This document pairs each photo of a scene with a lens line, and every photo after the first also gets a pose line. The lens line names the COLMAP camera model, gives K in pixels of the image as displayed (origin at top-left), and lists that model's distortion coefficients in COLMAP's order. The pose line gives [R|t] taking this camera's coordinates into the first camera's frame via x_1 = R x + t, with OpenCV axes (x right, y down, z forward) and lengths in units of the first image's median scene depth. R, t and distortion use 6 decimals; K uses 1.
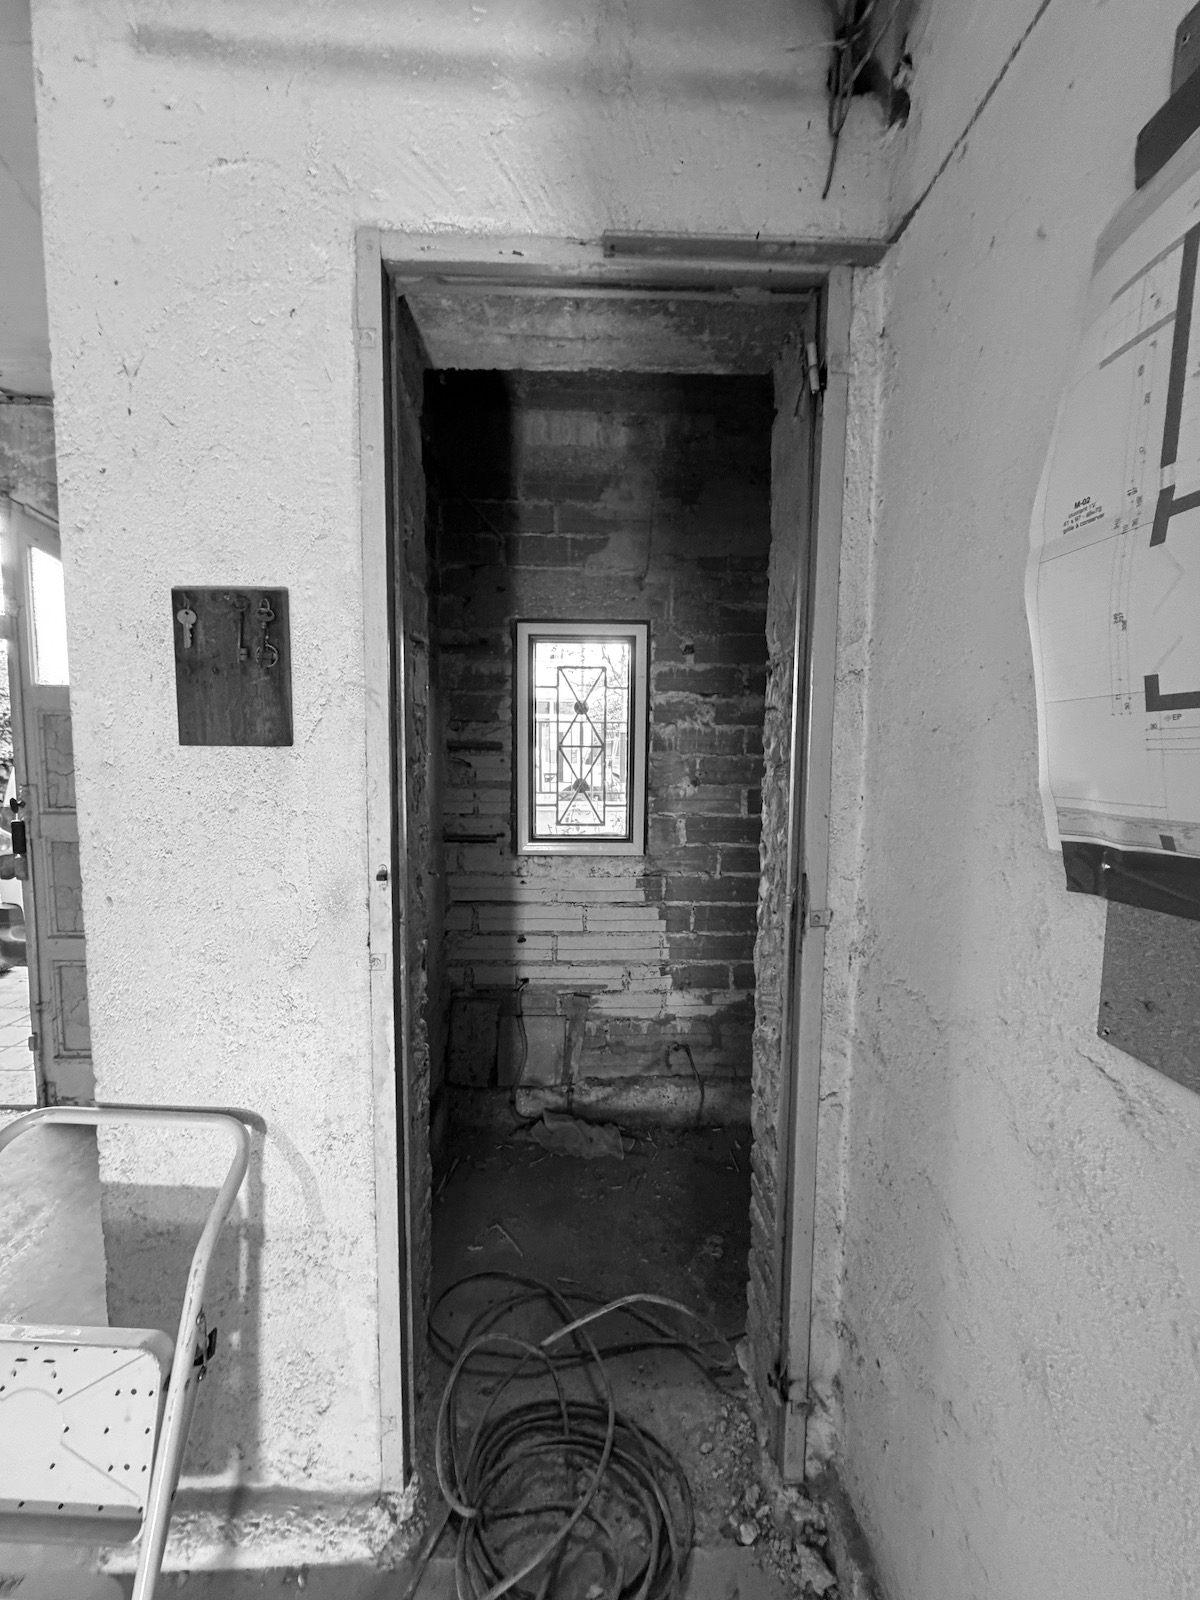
lens RADIAL K [[635.2, 0, 600.0], [0, 635.2, 800.0], [0, 0, 1]] dist [0.000425, -0.000027]
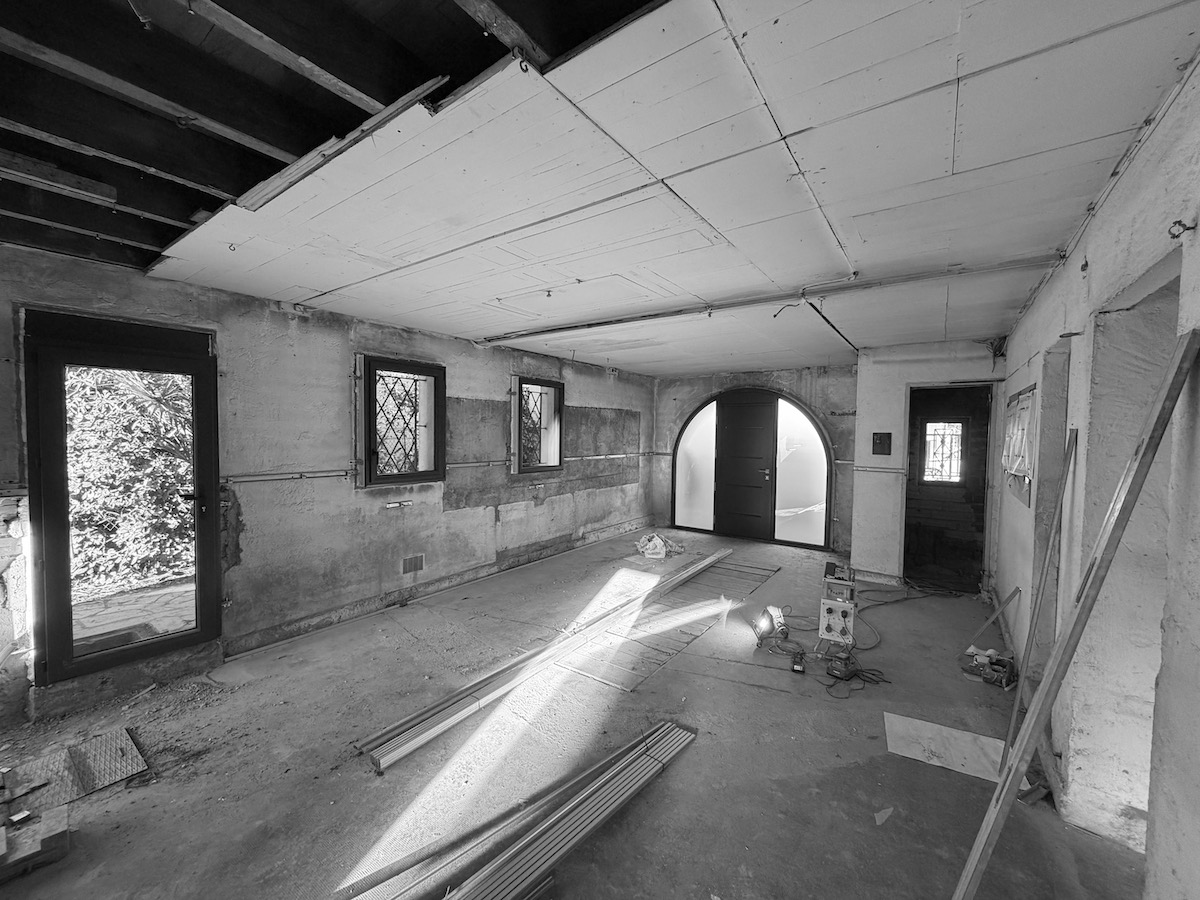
lens RADIAL K [[476.4, 0, 600.0], [0, 476.4, 450.0], [0, 0, 1]] dist [0.000425, -0.000027]
pose [[0.797388, 0.024811, -0.602957, 0.111532], [-0.056882, 0.997796, -0.034167, 0.214460], [0.600780, 0.061542, 0.797042, -5.072632]]
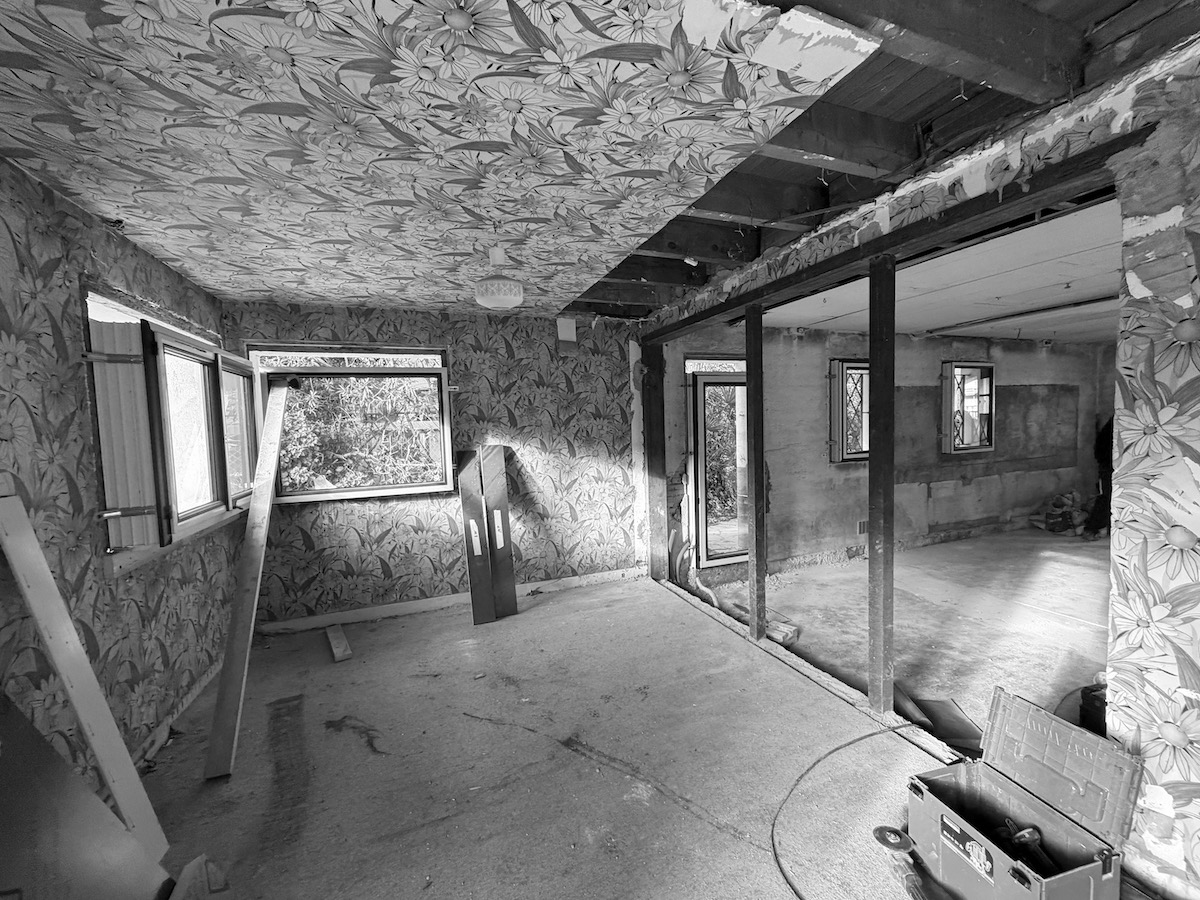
lens RADIAL K [[476.4, 0, 600.0], [0, 476.4, 450.0], [0, 0, 1]] dist [0.000425, -0.000027]
pose [[0.330048, 0.034265, -0.943342, 0.140482], [-0.046813, 0.998705, 0.019897, 0.527927], [0.942803, 0.037594, 0.331225, -8.810919]]
